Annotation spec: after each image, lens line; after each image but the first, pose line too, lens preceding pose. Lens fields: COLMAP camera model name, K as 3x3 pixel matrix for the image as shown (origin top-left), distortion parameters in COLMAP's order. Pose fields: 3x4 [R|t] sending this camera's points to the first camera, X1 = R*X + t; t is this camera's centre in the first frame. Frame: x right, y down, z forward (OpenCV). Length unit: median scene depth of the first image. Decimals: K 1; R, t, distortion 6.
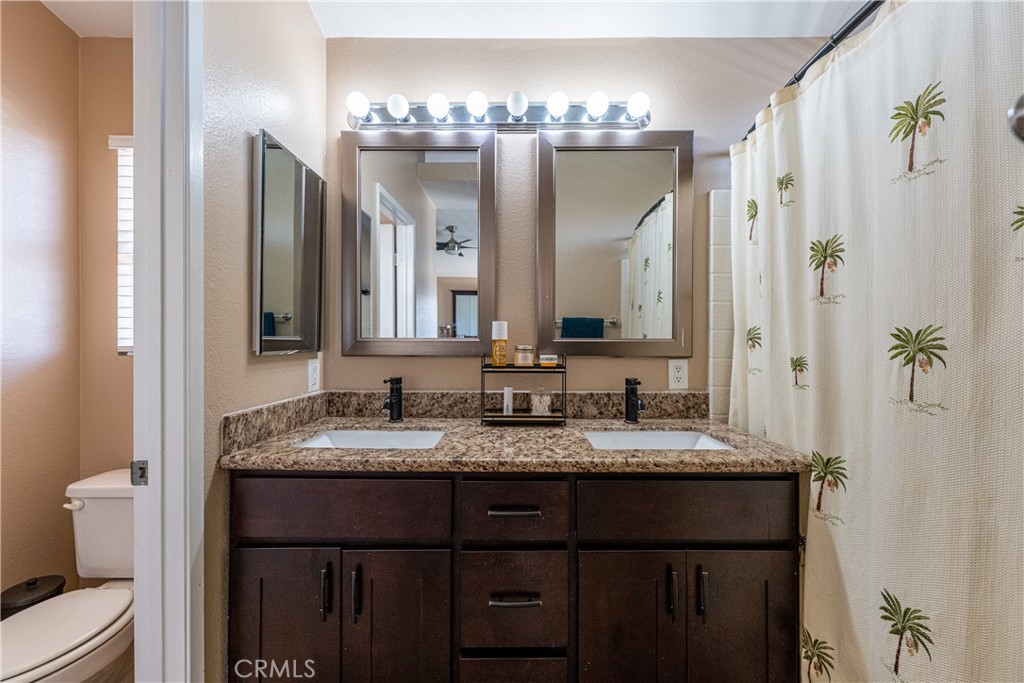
lens RADIAL K [[408.3, 0, 512.0], [0, 408.3, 341.5], [0, 0, 1]] dist [0.000233, -0.000013]
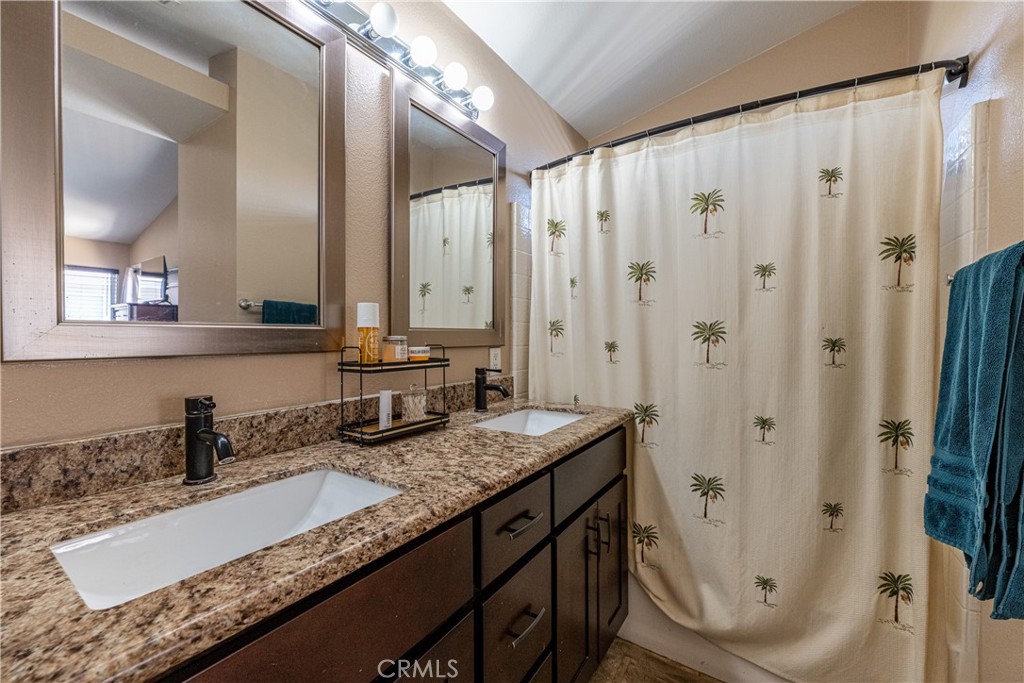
lens RADIAL K [[408.3, 0, 512.0], [0, 408.3, 341.5], [0, 0, 1]] dist [0.000233, -0.000013]
pose [[0.547701, -0.015268, 0.836535, -0.672137], [0.005939, 0.999879, 0.014361, 0.014908], [-0.836653, -0.002897, 0.547726, 0.503884]]
